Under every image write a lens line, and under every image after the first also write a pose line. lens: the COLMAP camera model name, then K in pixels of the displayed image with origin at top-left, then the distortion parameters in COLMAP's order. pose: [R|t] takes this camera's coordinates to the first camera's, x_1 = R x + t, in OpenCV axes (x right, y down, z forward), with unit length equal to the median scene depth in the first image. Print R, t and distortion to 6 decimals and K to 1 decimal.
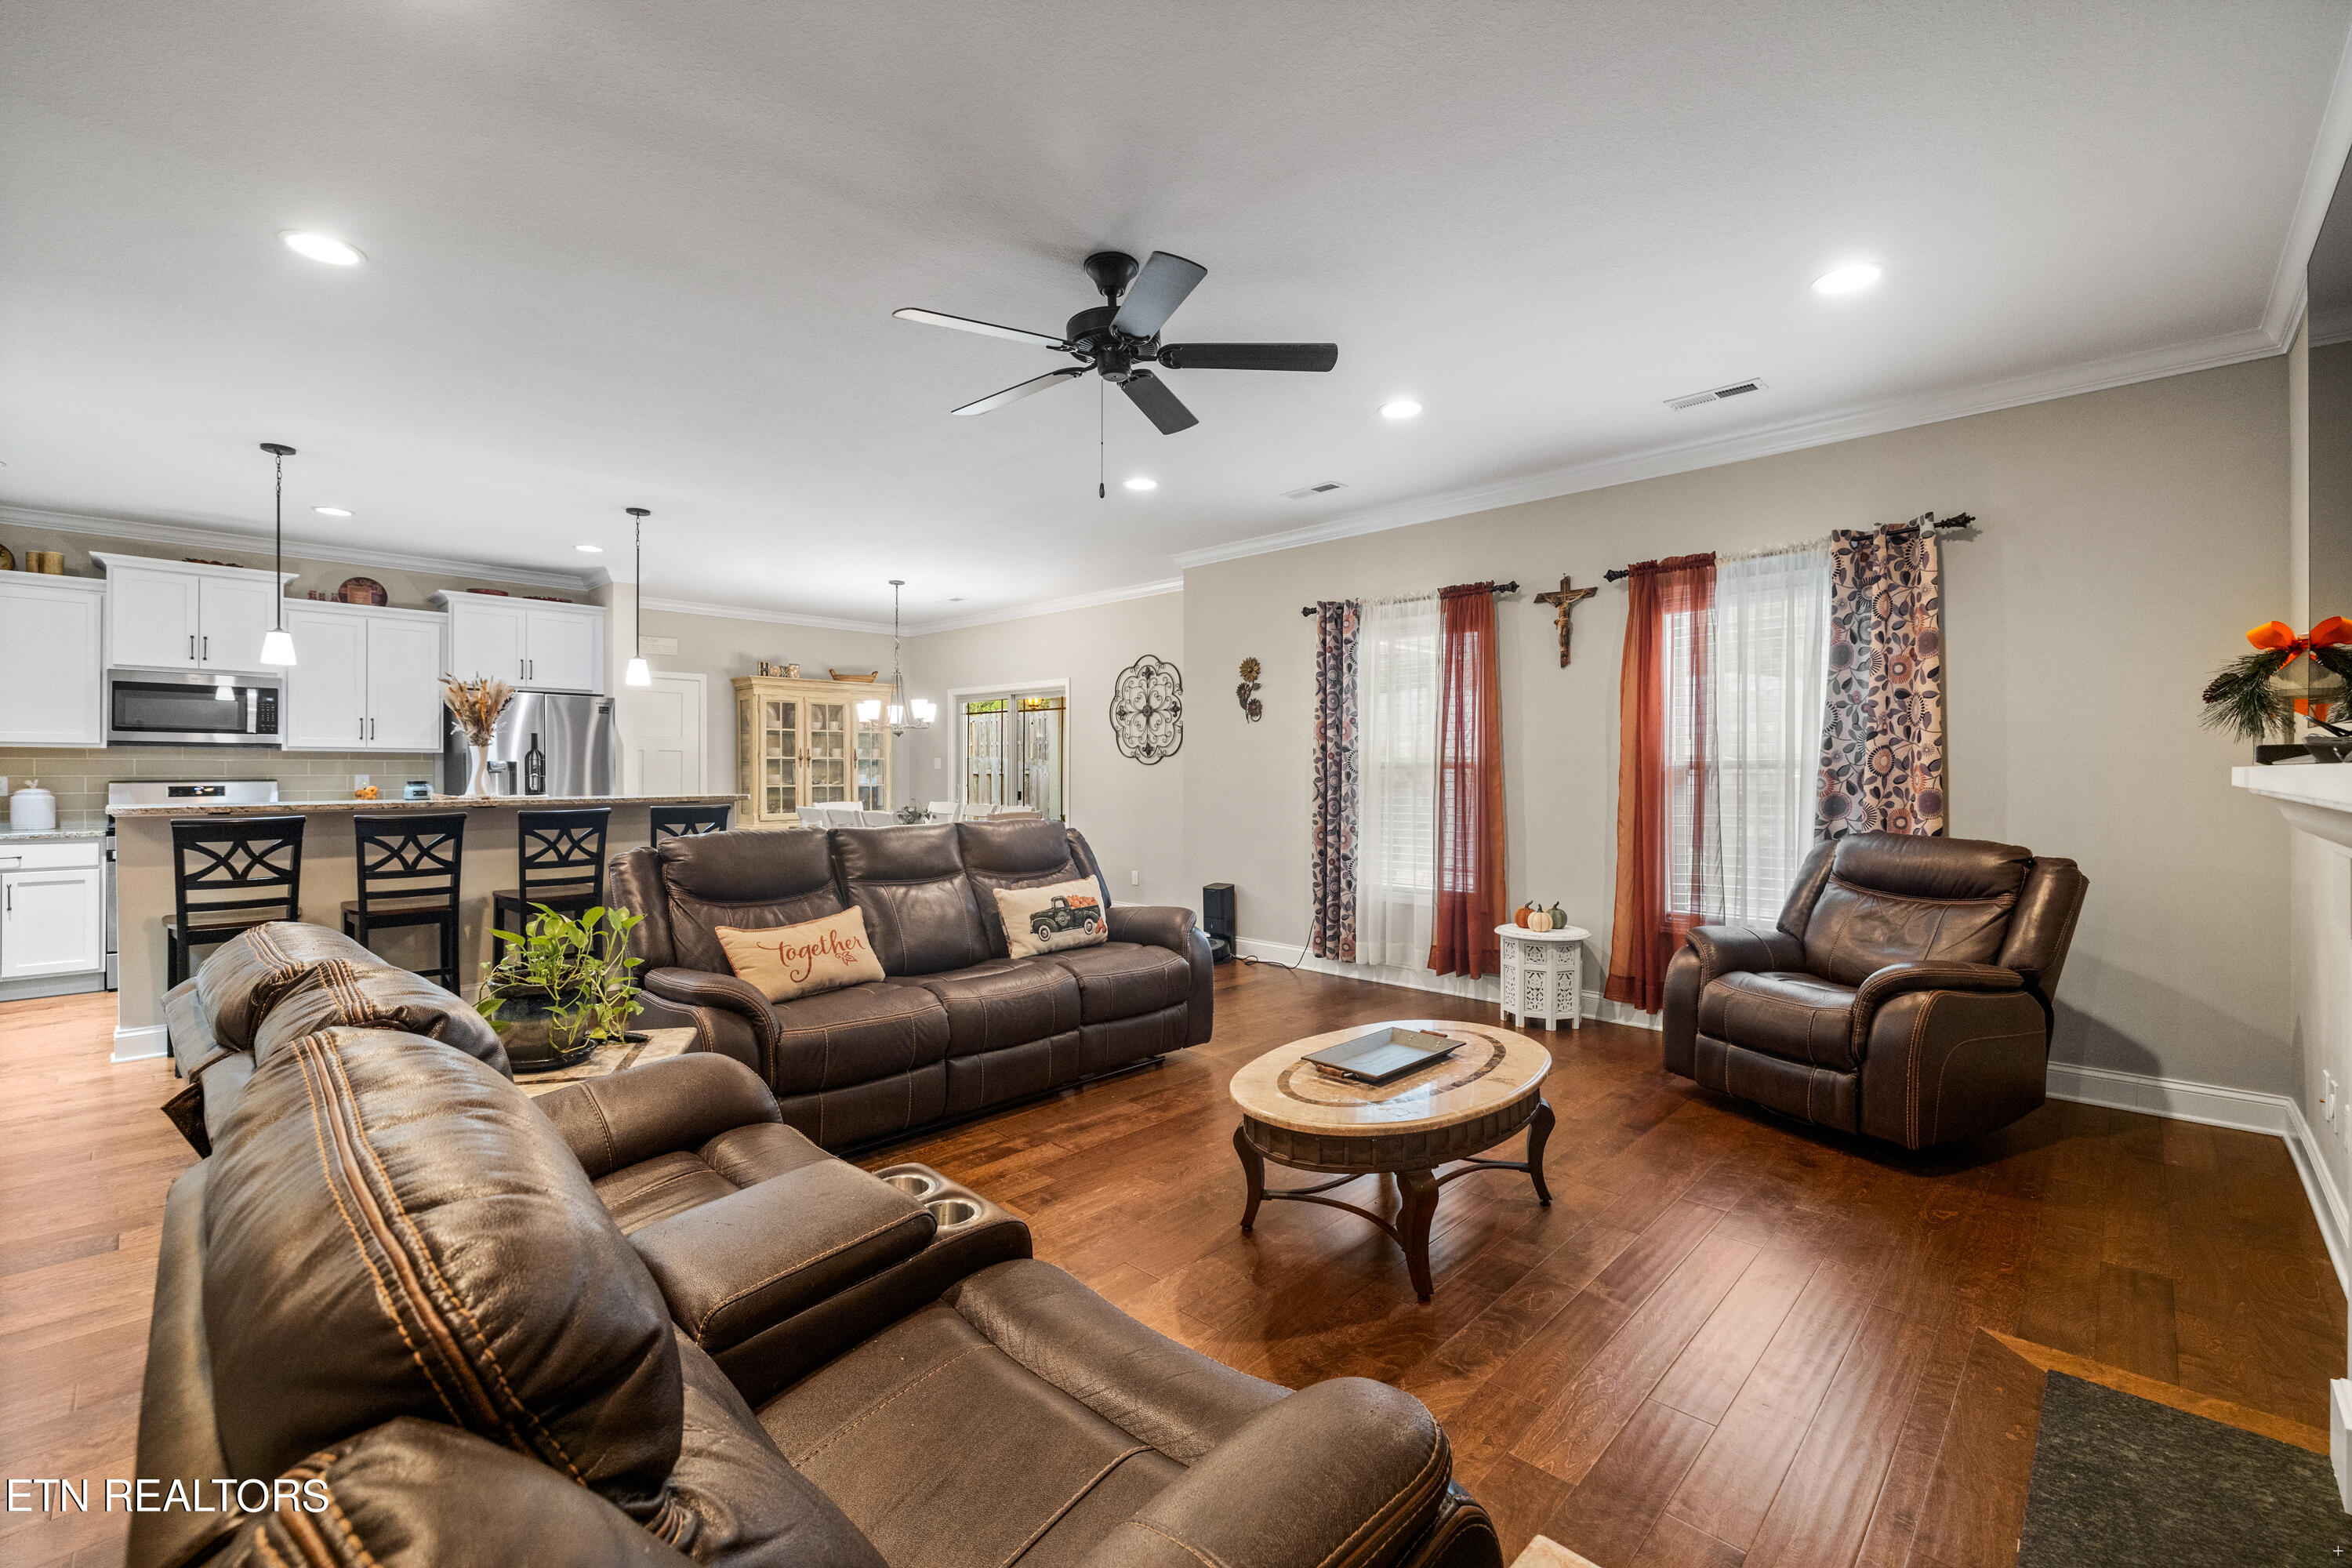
lens RADIAL K [[985.9, 0, 1179.2], [0, 985.9, 775.5], [0, 0, 1]] dist [-0.001005, -0.000208]
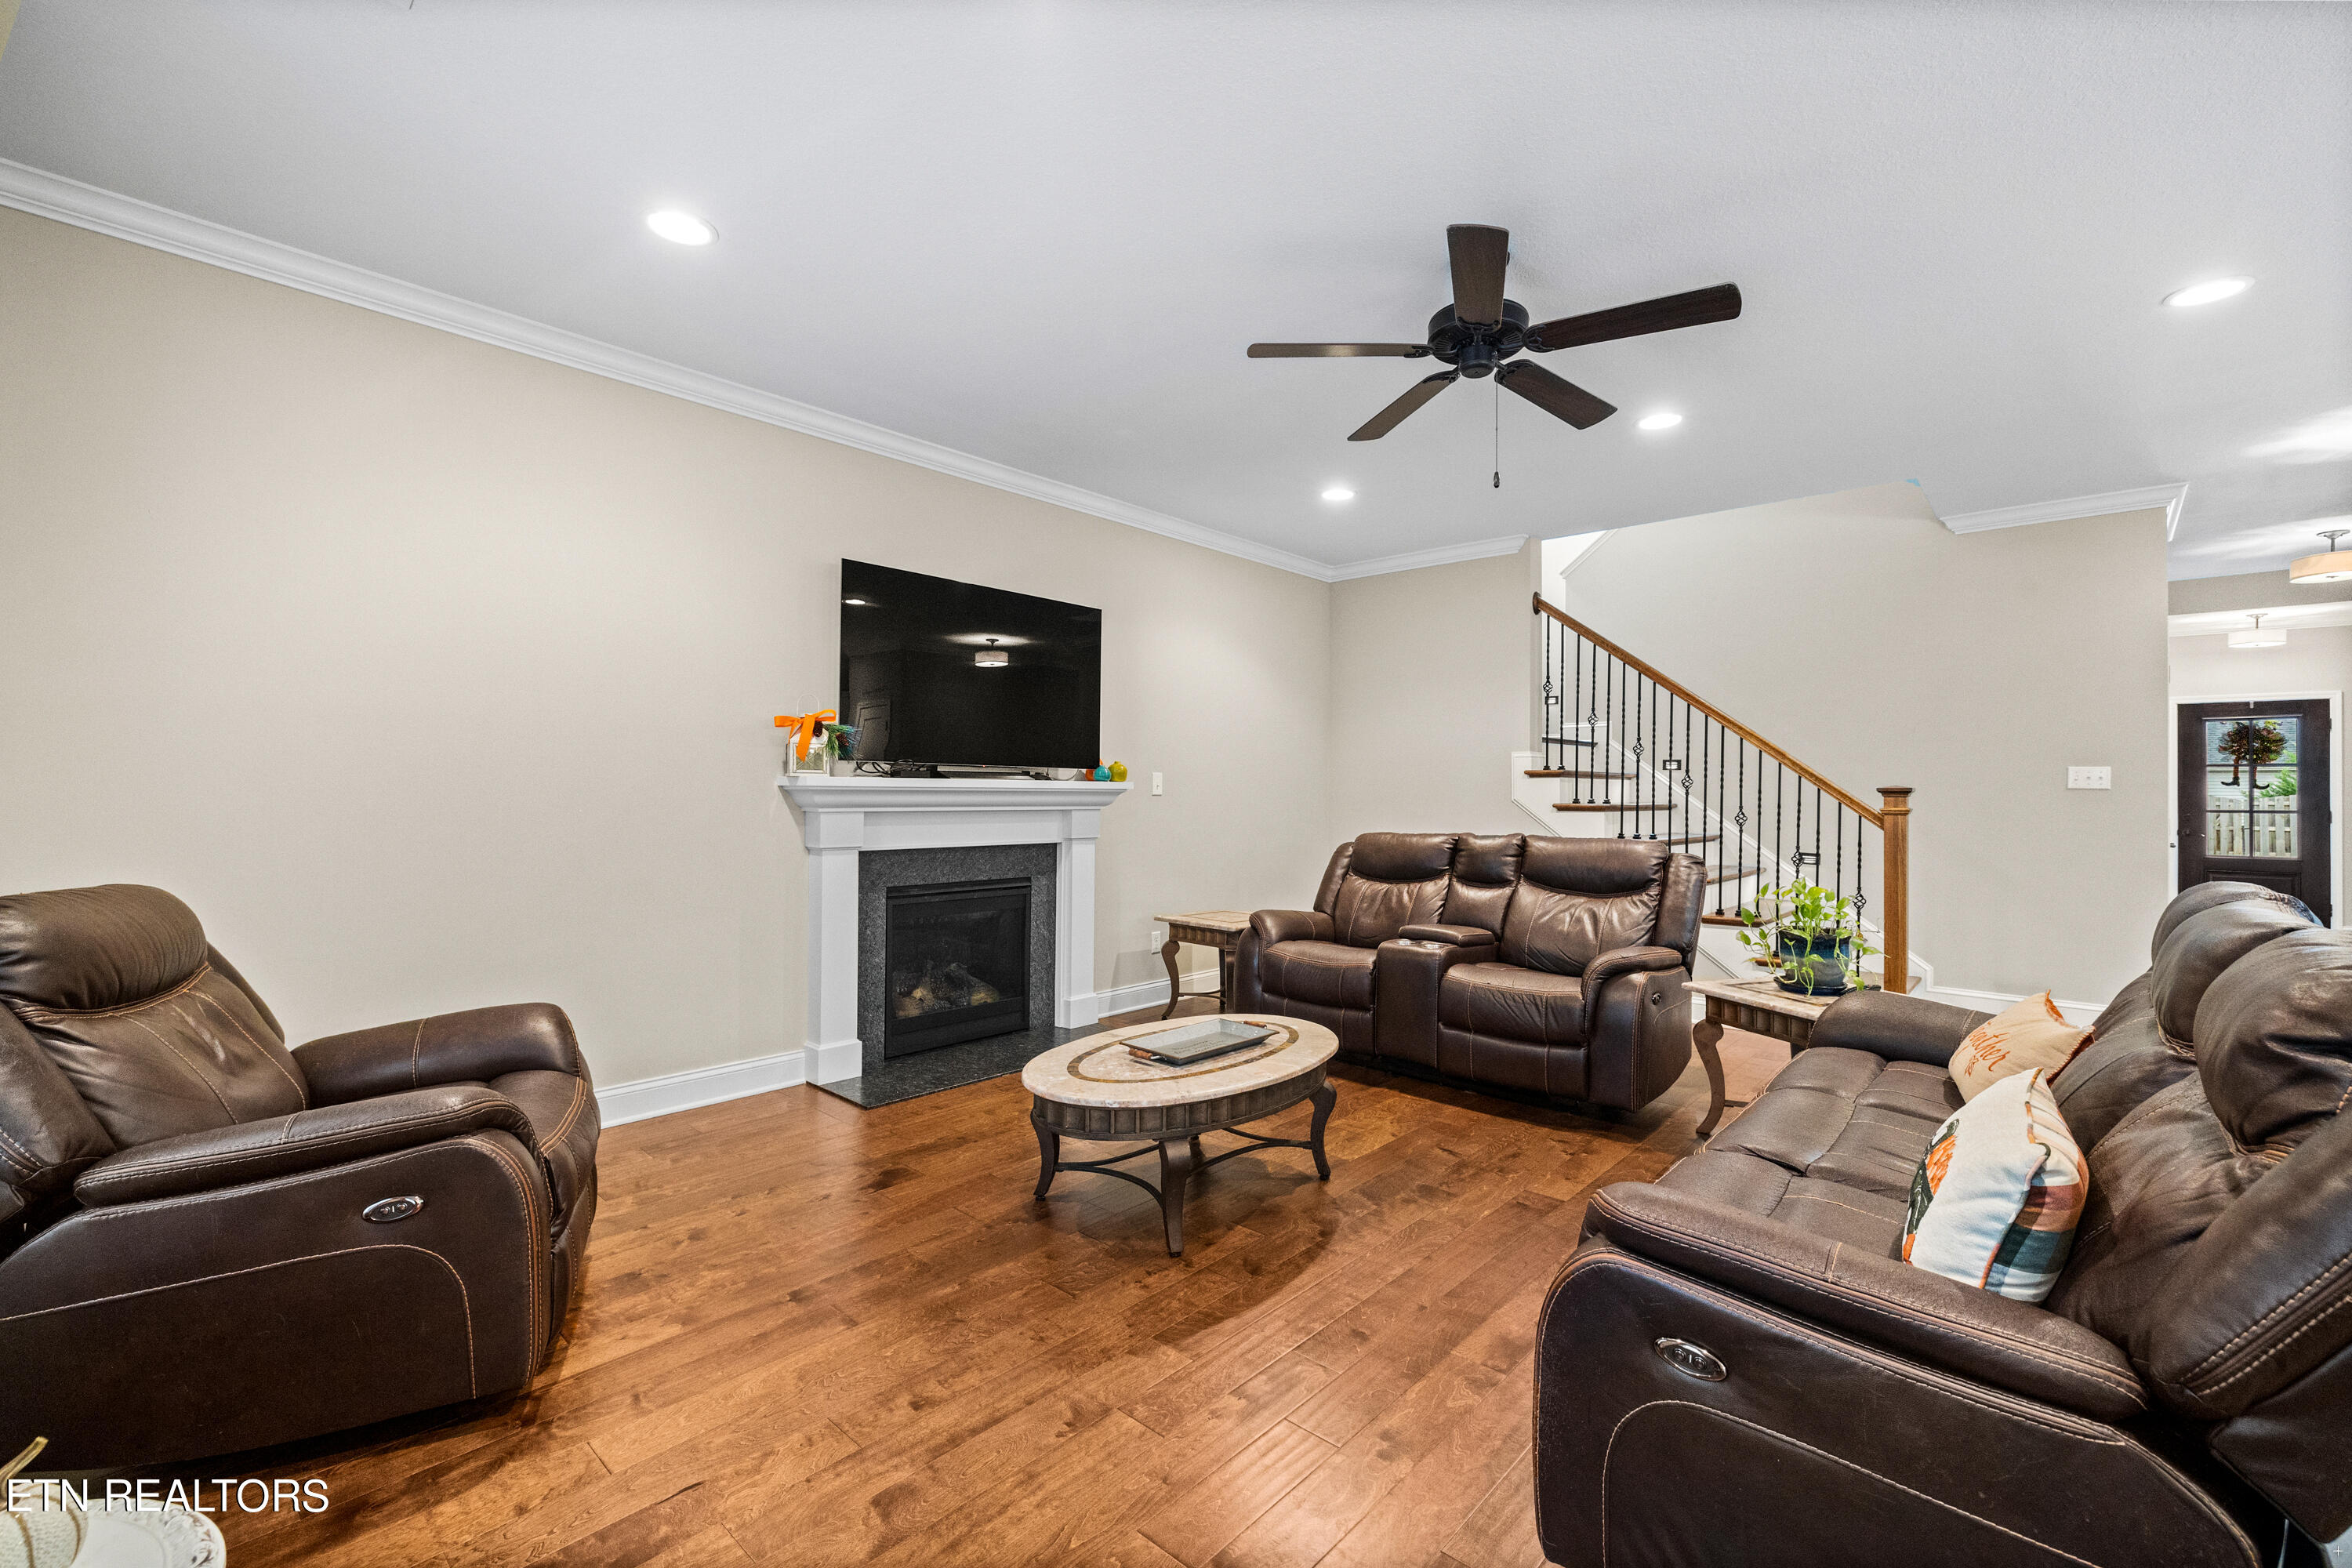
lens RADIAL K [[985.9, 0, 1162.5], [0, 985.9, 780.6], [0, 0, 1]] dist [-0.001005, -0.000208]
pose [[-0.999904, -0.008081, -0.011277, 0.120340], [-0.007991, 0.999936, -0.008003, 0.003260], [0.011341, -0.007912, -0.999904, 0.931977]]
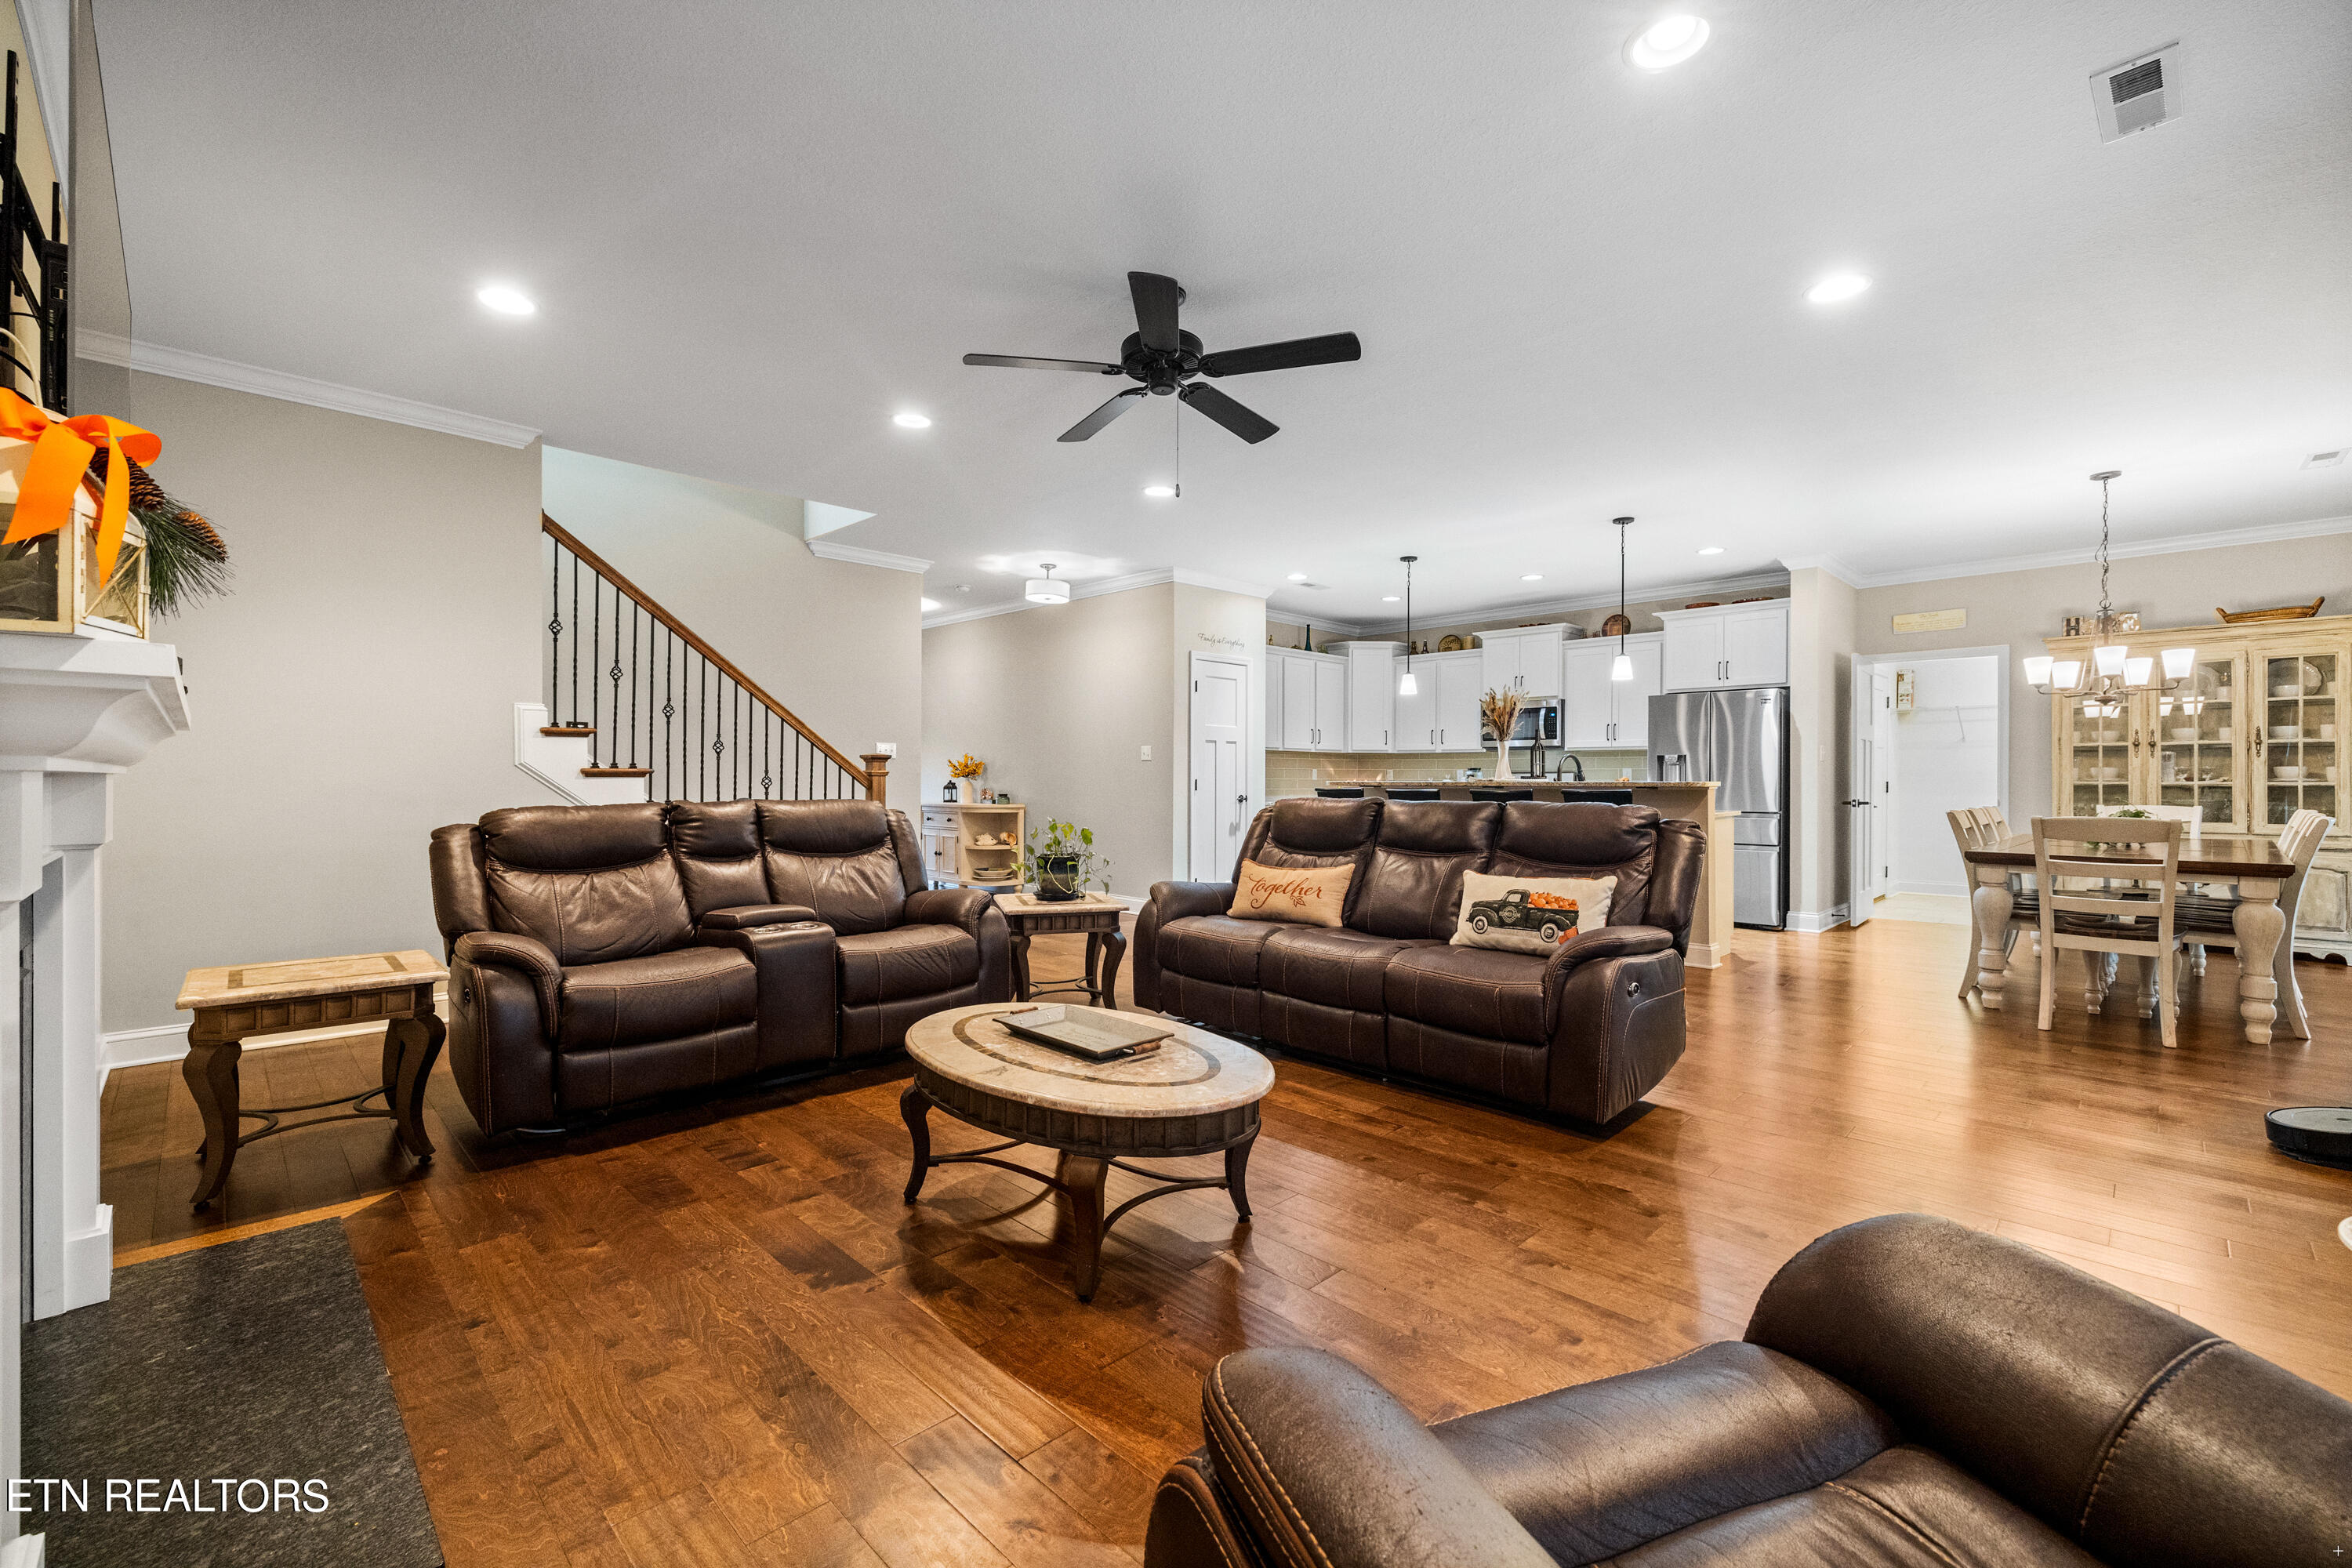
lens RADIAL K [[985.9, 0, 1183.8], [0, 985.9, 779.3], [0, 0, 1]] dist [-0.001005, -0.000208]
pose [[-0.020093, -0.000648, -0.999798, 0.509530], [-0.007454, 0.999972, -0.000499, 0.020421], [0.999770, 0.007443, -0.020097, 0.499913]]
